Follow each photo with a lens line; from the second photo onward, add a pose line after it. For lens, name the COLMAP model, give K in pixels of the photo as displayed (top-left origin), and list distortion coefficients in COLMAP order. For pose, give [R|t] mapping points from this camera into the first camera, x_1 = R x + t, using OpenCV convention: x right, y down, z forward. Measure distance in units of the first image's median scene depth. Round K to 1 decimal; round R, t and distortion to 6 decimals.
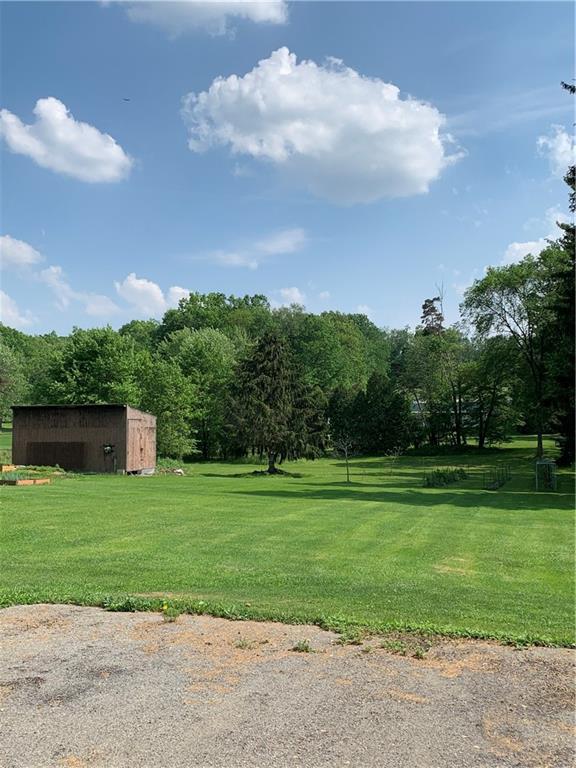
lens RADIAL K [[822.8, 0, 286.7], [0, 822.8, 385.4], [0, 0, 1]] dist [0.032183, 0.000000]
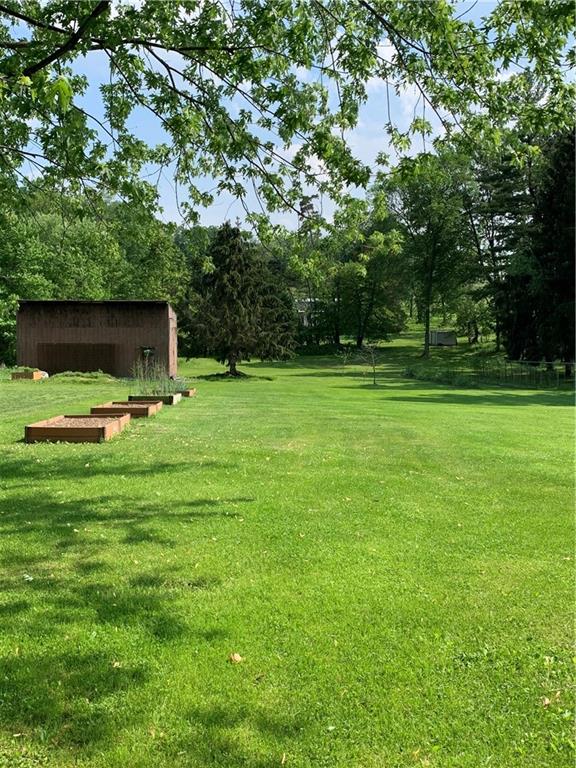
lens RADIAL K [[822.8, 0, 287.8], [0, 822.8, 382.7], [0, 0, 1]] dist [0.032183, 0.000000]
pose [[0.942117, -0.017473, 0.334828, -0.352841], [-0.023302, 0.992814, 0.117376, 0.003218], [-0.334473, -0.118384, 0.934940, 0.121647]]
